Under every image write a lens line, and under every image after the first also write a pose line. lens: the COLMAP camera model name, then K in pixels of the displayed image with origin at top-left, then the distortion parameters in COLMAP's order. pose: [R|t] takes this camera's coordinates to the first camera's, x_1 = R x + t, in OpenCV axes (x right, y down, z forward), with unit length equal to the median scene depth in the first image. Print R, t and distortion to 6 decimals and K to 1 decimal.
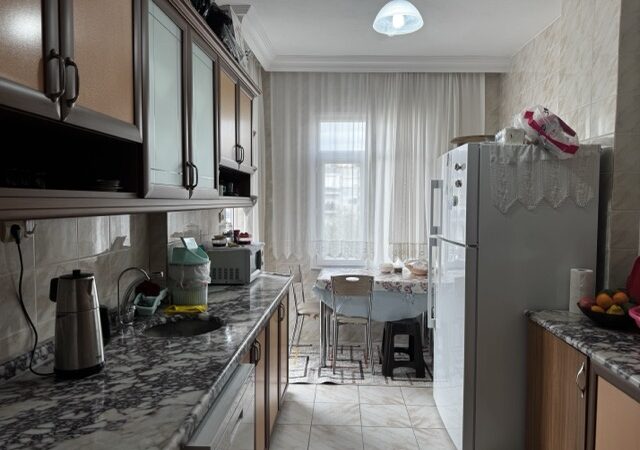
lens RADIAL K [[453.2, 0, 320.8], [0, 453.2, 224.7], [0, 0, 1]] dist [-0.001683, -0.021859]
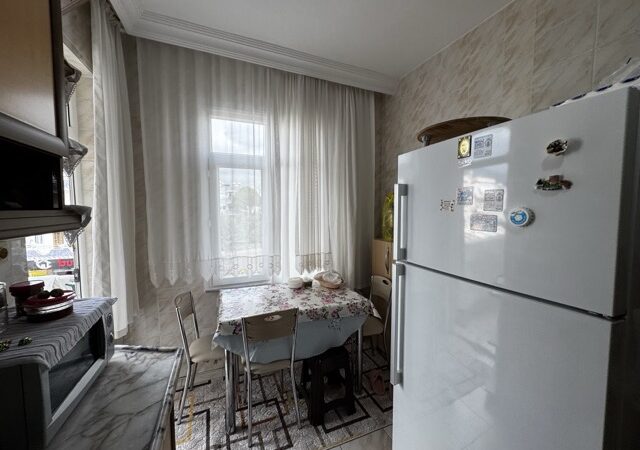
lens RADIAL K [[250.6, 0, 324.2], [0, 250.6, 222.0], [0, 0, 1]] dist [-0.002089, -0.000914]
pose [[0.897040, -0.034081, 0.440633, -0.025751], [0.030665, 0.999419, 0.014874, -0.035210], [-0.440883, 0.000169, 0.897564, 0.506154]]
